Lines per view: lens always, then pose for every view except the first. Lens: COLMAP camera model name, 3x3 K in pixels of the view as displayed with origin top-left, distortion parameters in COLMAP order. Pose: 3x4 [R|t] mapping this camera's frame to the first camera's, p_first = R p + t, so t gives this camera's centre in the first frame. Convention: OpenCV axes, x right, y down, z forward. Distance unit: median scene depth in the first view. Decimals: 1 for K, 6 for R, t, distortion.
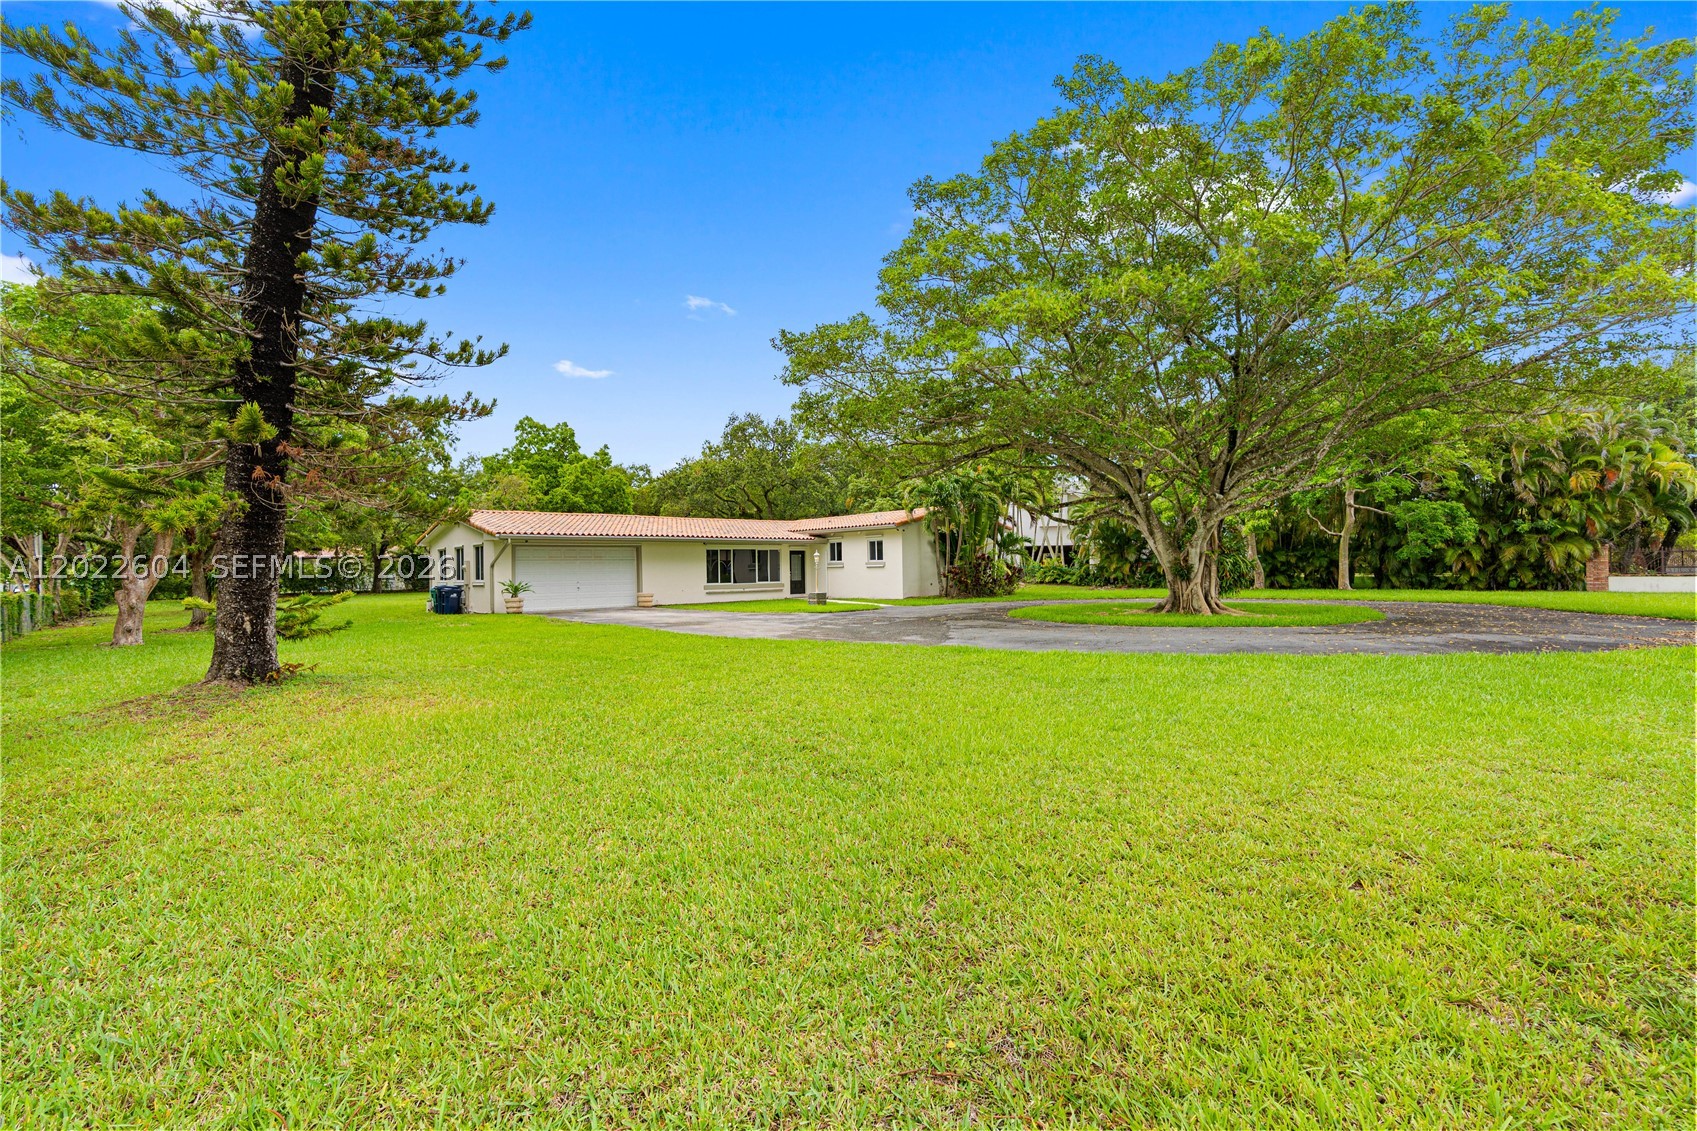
lens RADIAL K [[778.3, 0, 848.5], [0, 778.3, 565.5], [0, 0, 1]] dist [0.002291, 0.001066]
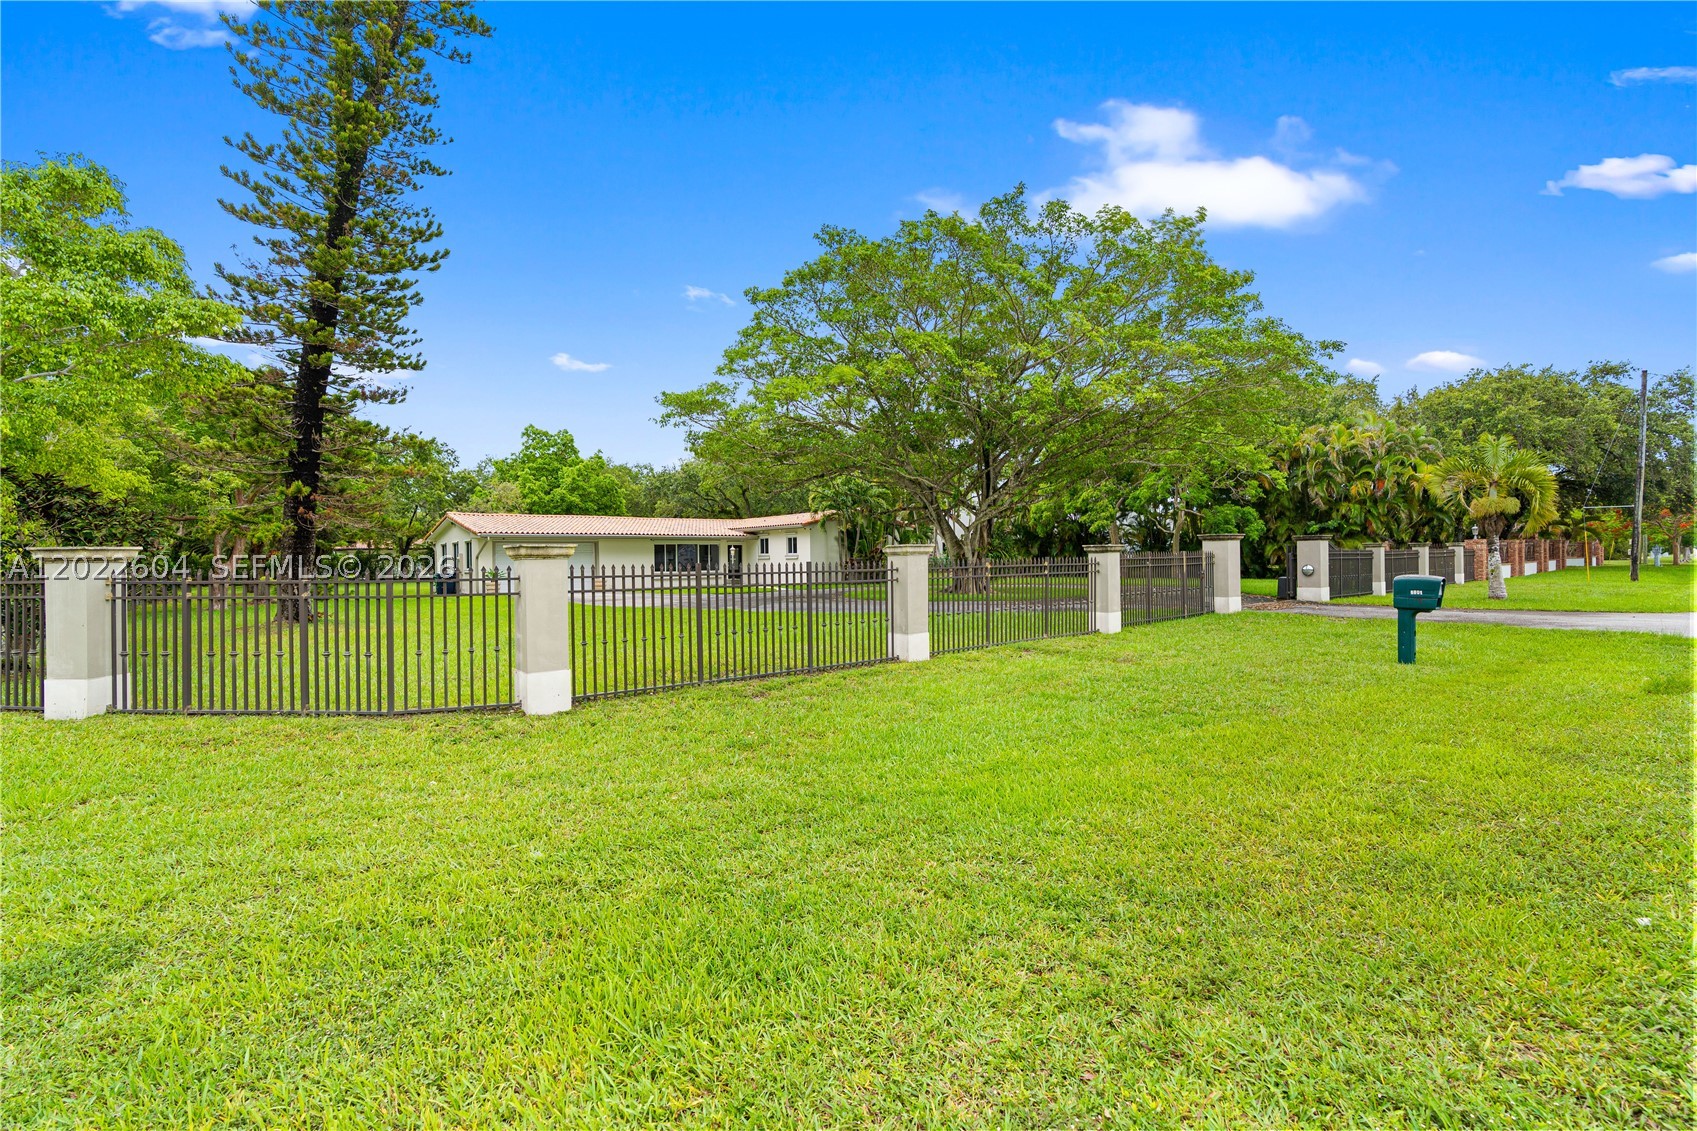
lens RADIAL K [[778.3, 0, 848.5], [0, 778.3, 565.5], [0, 0, 1]] dist [0.002291, 0.001066]
pose [[0.999355, 0.001487, -0.035873, 0.168418], [-0.001062, 0.999929, 0.011870, -0.002093], [0.035888, -0.011824, 0.999286, -0.222542]]
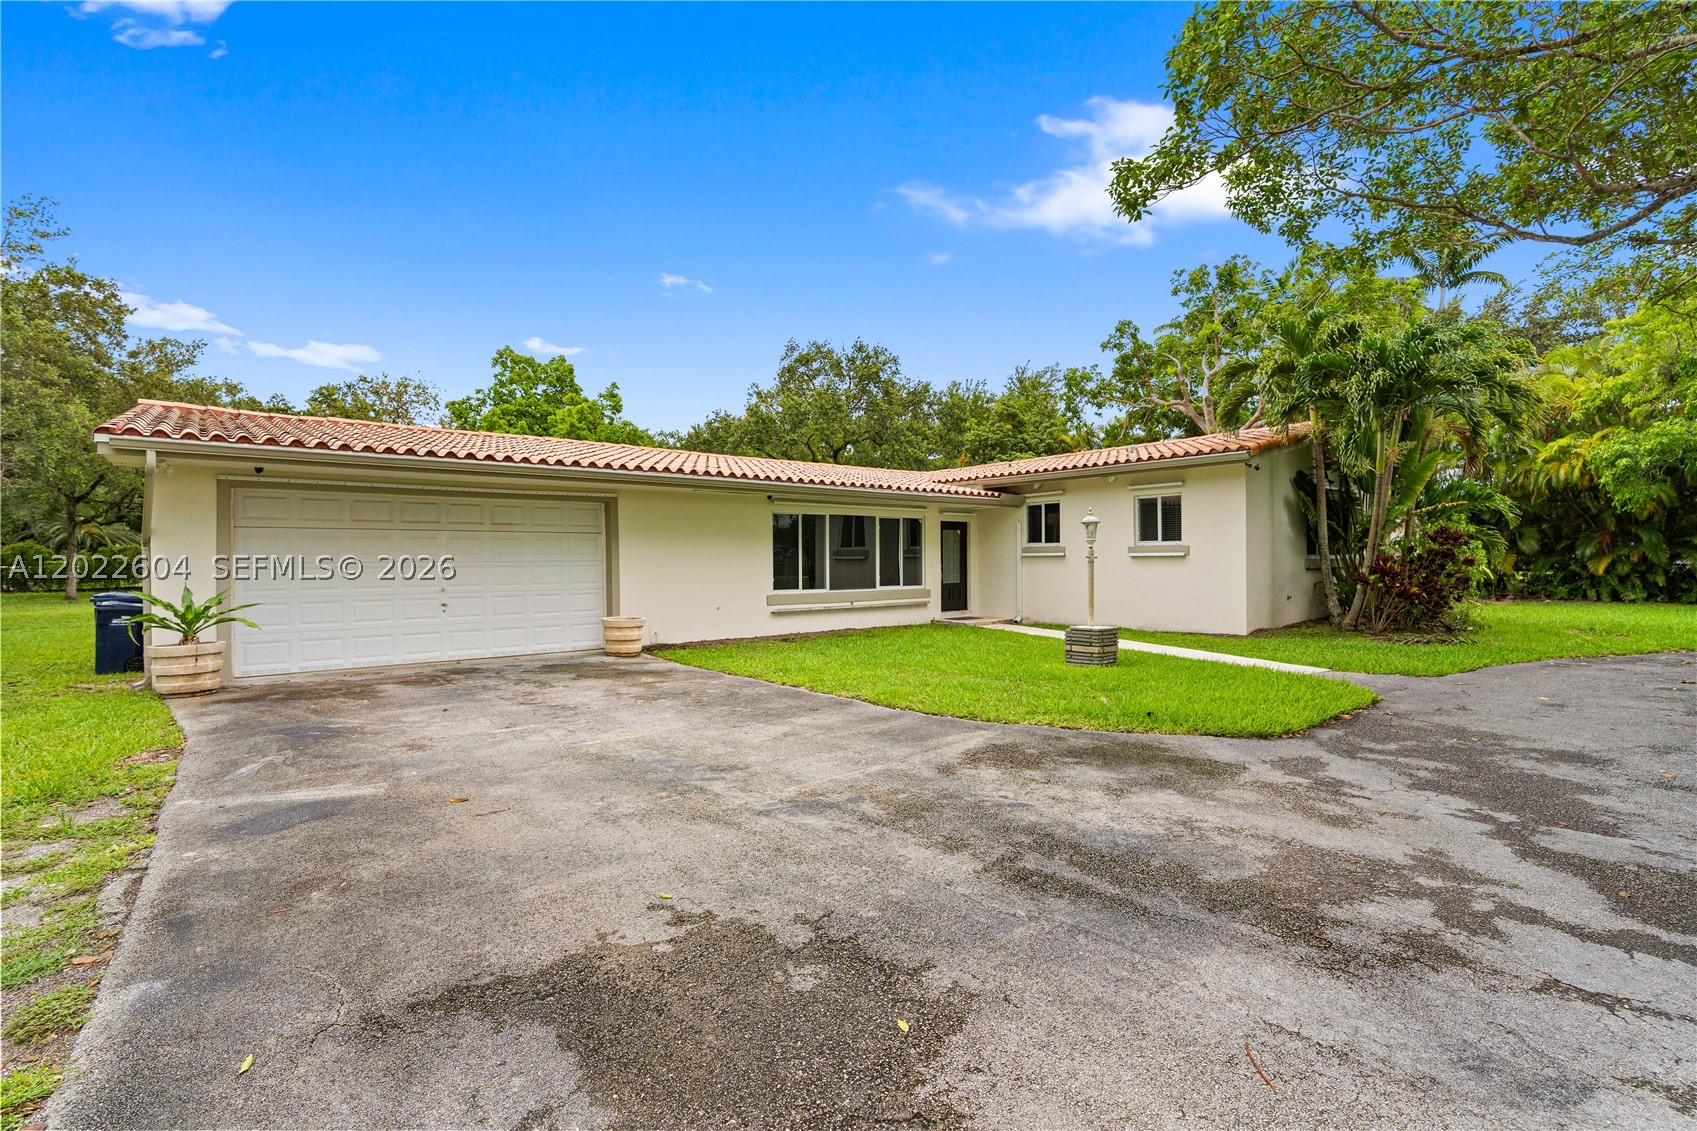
lens RADIAL K [[778.3, 0, 848.5], [0, 778.3, 565.5], [0, 0, 1]] dist [0.002291, 0.001066]
pose [[0.998814, 0.008361, -0.047959, -0.117704], [-0.007784, 0.999895, 0.012197, 0.003104], [0.048056, -0.011809, 0.998775, 0.559437]]
